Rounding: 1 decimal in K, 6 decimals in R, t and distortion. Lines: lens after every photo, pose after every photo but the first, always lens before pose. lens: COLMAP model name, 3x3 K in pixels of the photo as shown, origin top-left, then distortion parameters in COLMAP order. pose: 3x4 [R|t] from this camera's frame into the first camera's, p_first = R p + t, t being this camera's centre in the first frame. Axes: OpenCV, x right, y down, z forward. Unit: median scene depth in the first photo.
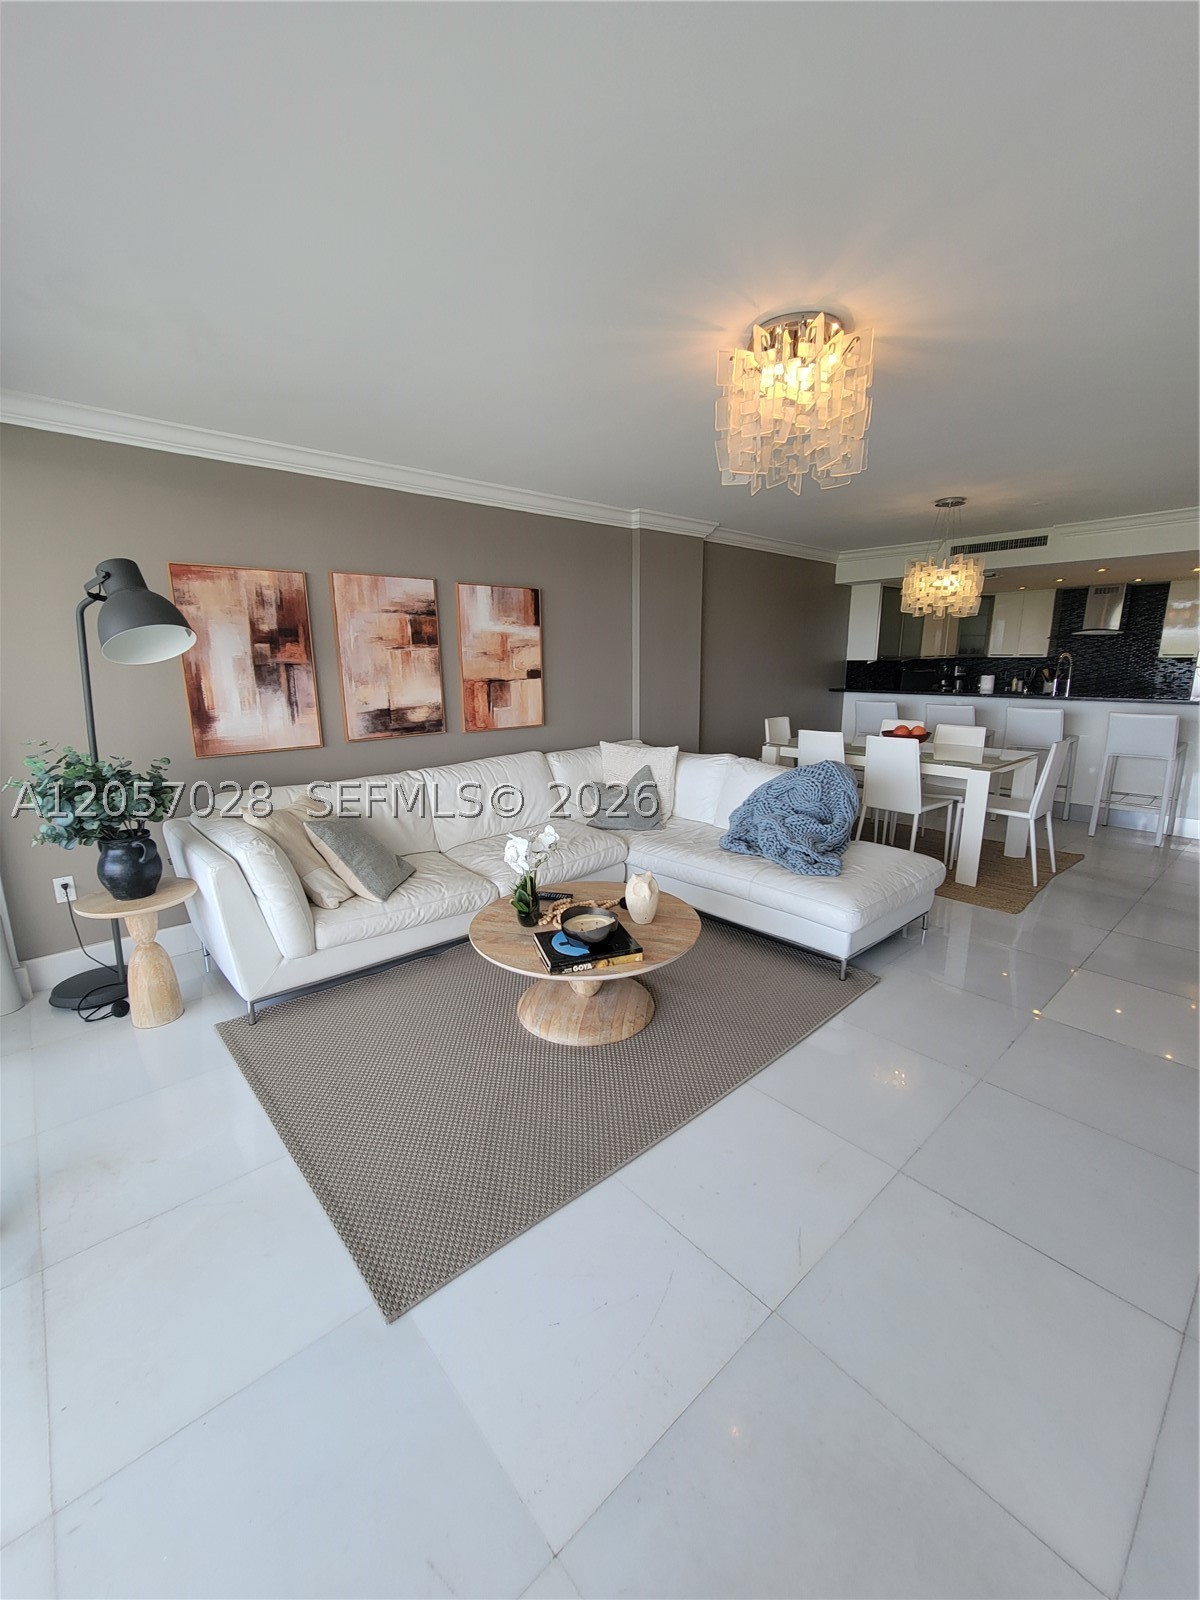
lens RADIAL K [[654.4, 0, 594.6], [0, 654.4, 803.8], [0, 0, 1]] dist [-0.006767, 0.002133]
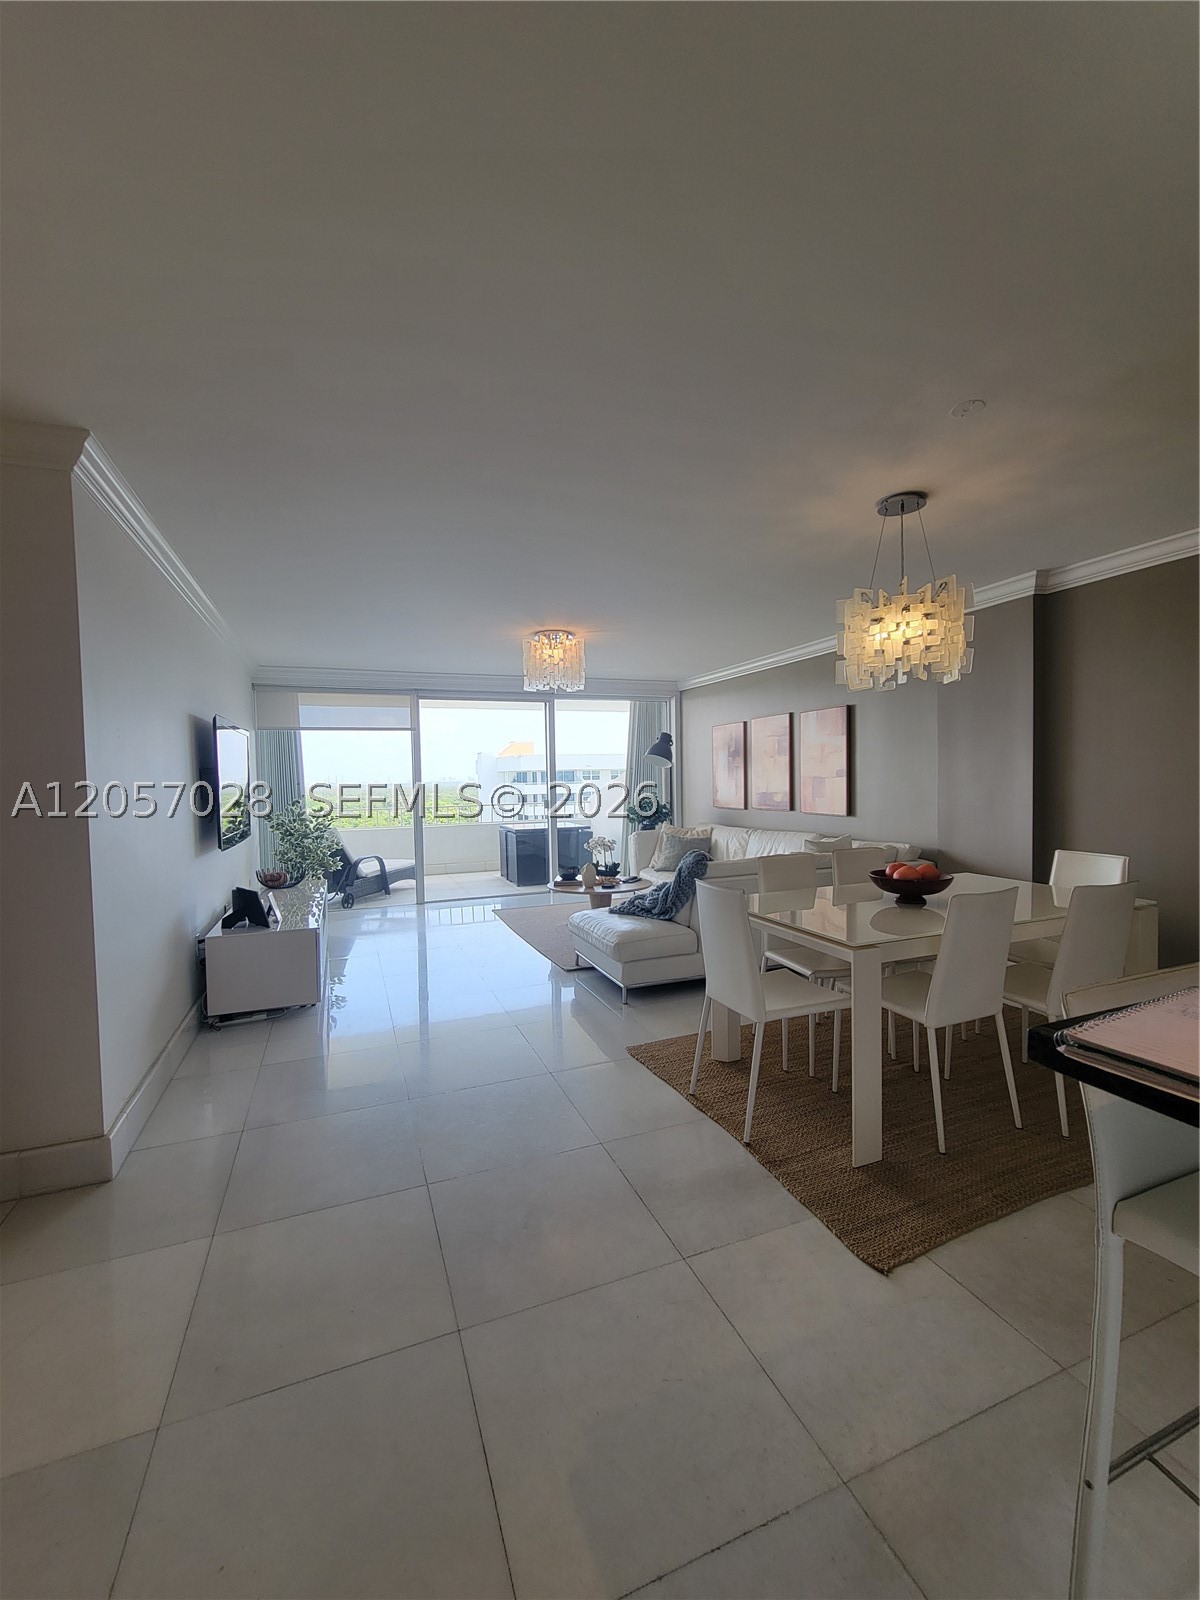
lens RADIAL K [[654.4, 0, 597.1], [0, 654.4, 790.4], [0, 0, 1]] dist [-0.006767, 0.002133]
pose [[-0.345205, 0.026760, -0.938146, 1.388064], [-0.195875, 0.975527, 0.099902, -0.229667], [0.917860, 0.218246, -0.331515, 1.140805]]
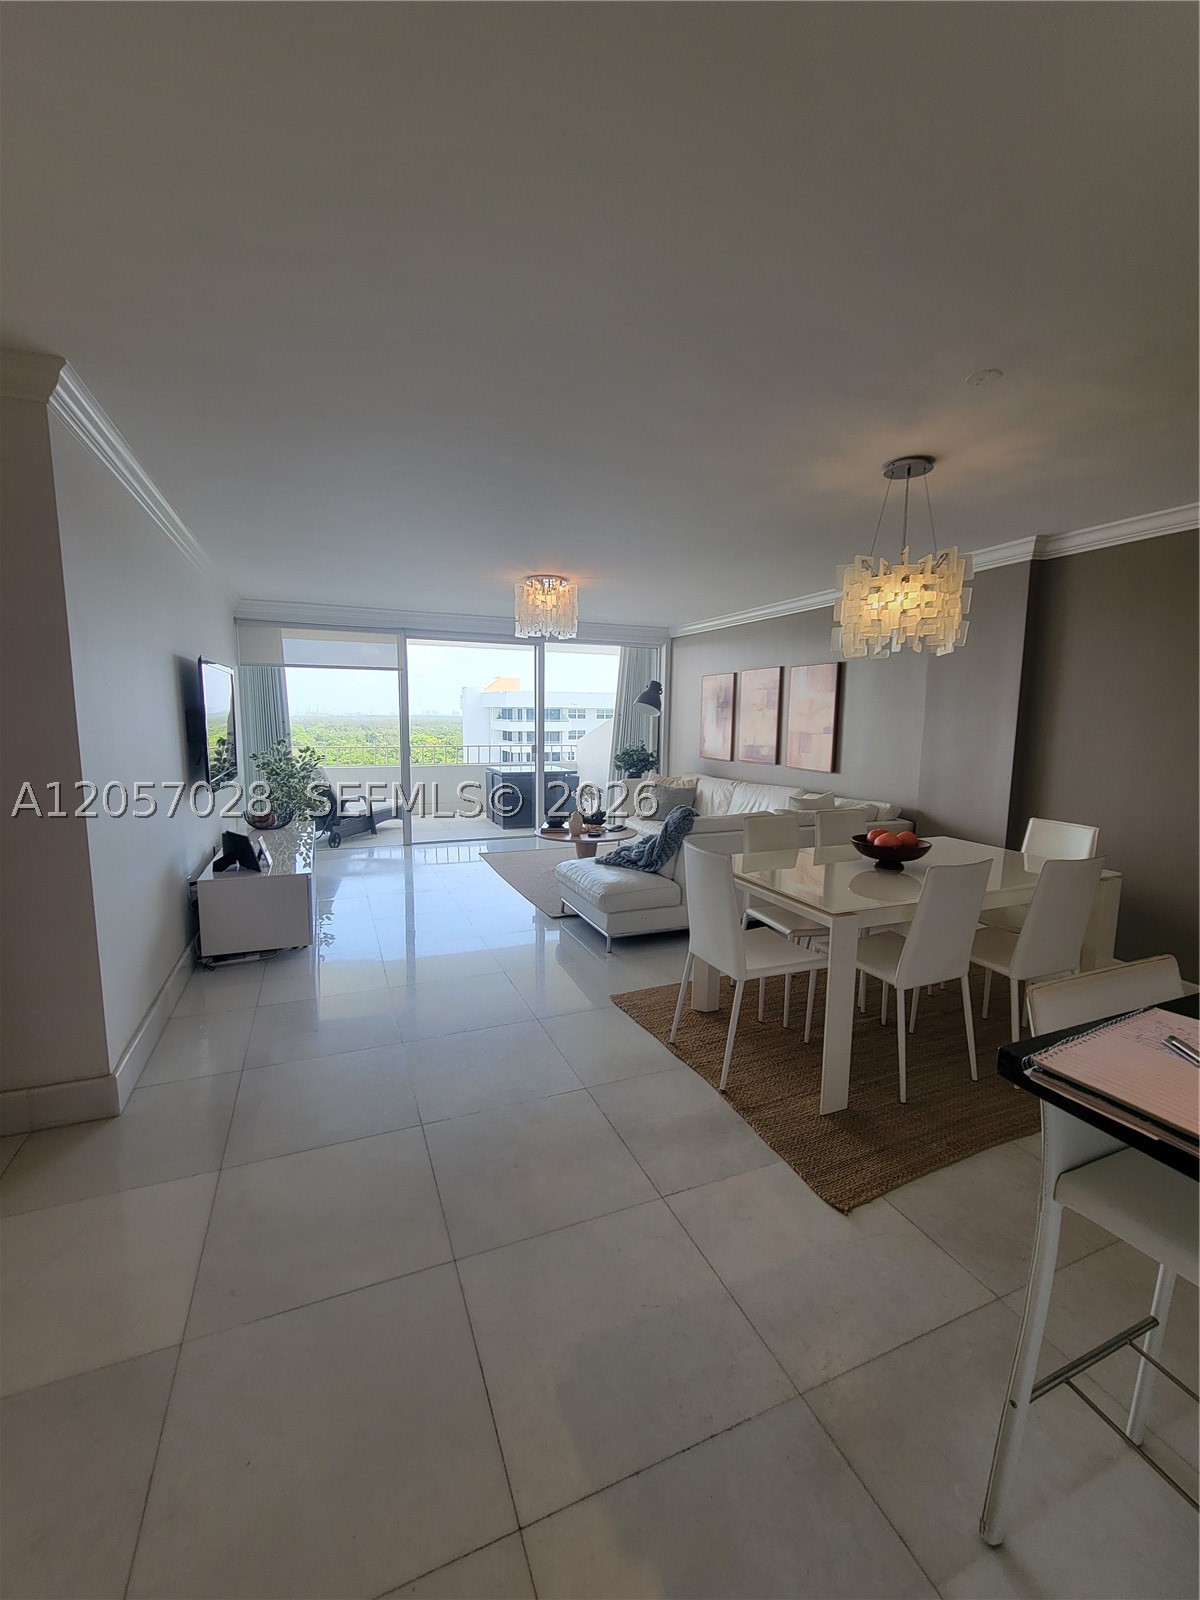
lens RADIAL K [[654.4, 0, 597.3], [0, 654.4, 788.0], [0, 0, 1]] dist [-0.006767, 0.002133]
pose [[-0.323843, 0.102250, -0.940569, 1.398156], [-0.227078, 0.956684, 0.182186, -0.252575], [0.918456, 0.272582, -0.286597, 1.128835]]
